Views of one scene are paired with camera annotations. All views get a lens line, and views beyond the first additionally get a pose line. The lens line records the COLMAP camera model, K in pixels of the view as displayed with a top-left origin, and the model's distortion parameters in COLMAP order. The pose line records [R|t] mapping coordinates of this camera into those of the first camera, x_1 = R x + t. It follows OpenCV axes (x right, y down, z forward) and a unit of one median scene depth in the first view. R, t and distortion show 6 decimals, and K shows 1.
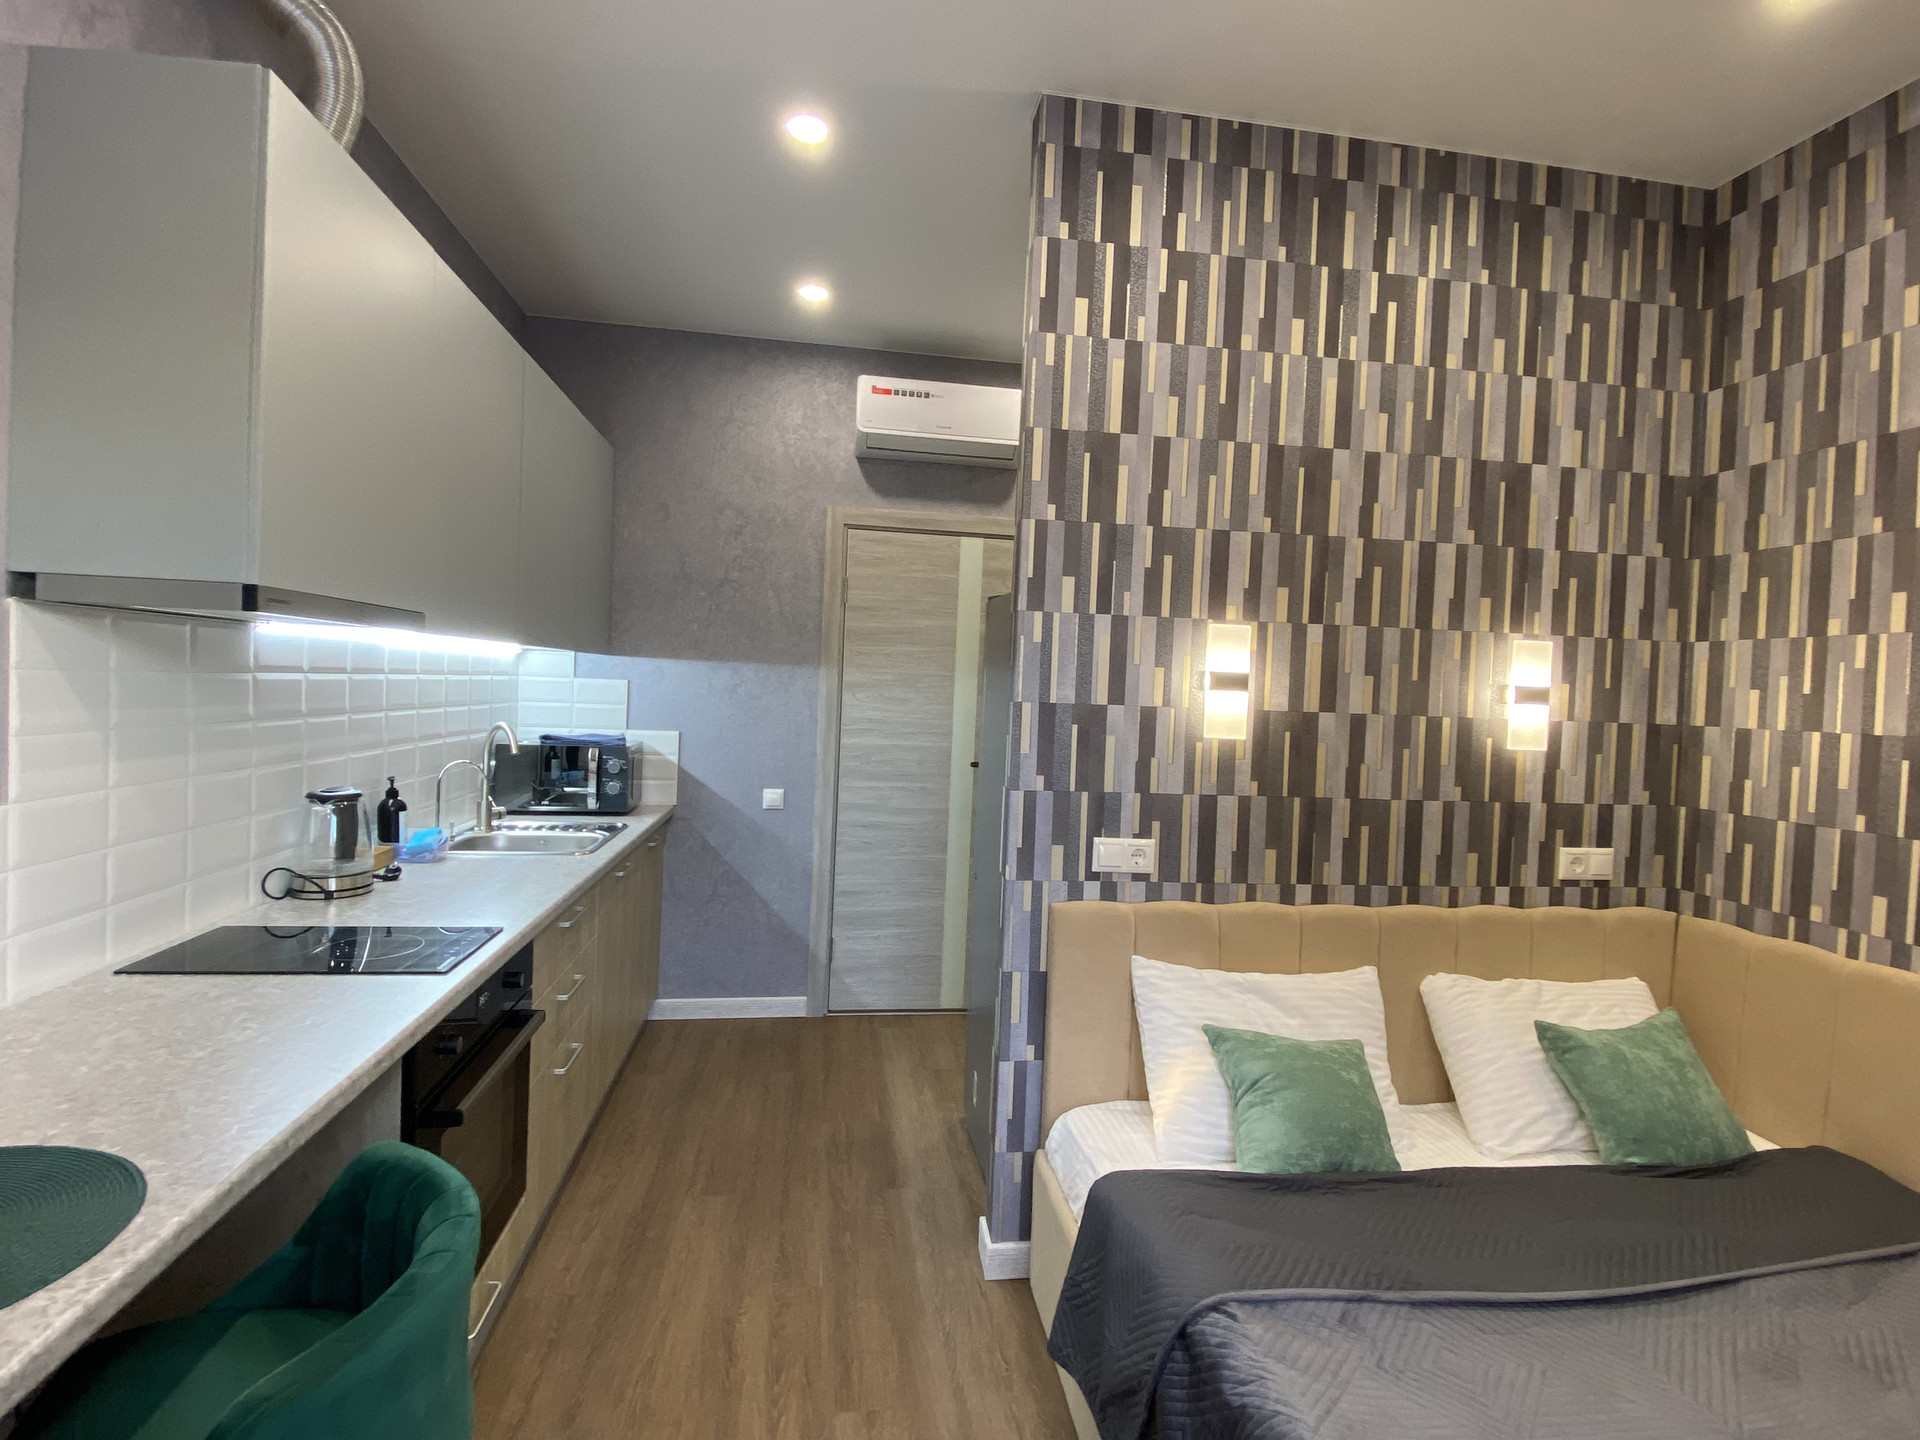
lens RADIAL K [[912.6, 0, 961.6], [0, 912.6, 709.6], [0, 0, 1]] dist [0.015505, -0.020135]
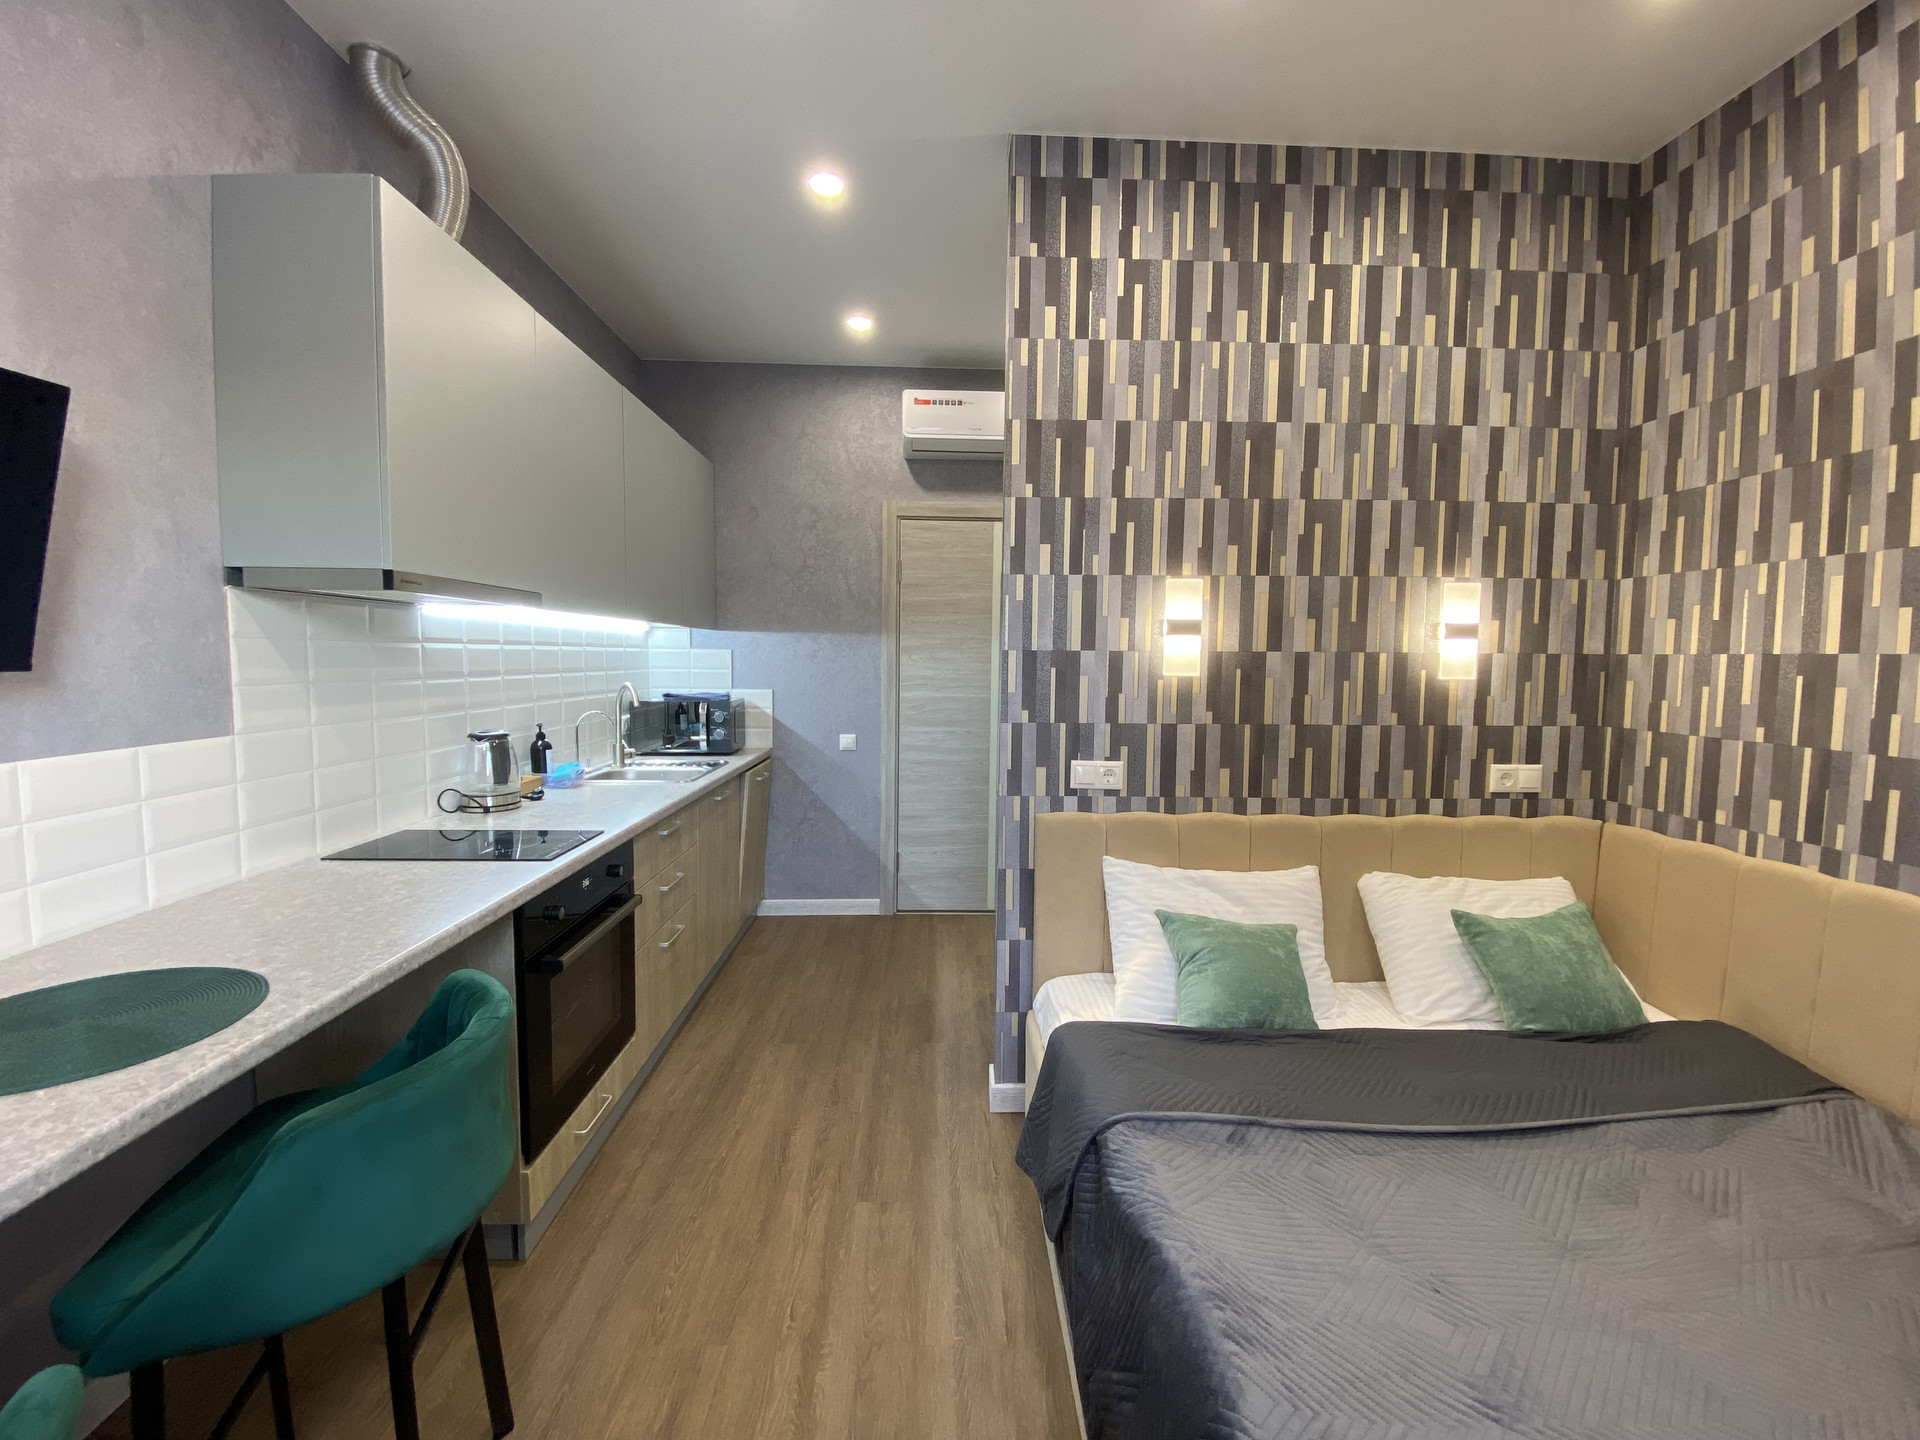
lens RADIAL K [[764.8, 0, 964.0], [0, 764.8, 710.5], [0, 0, 1]] dist [0.011255, -0.016863]
pose [[0.993344, -0.021645, -0.113130, 0.117901], [0.026420, 0.998815, 0.040884, 0.028755], [0.112111, -0.043601, 0.992739, -0.021677]]
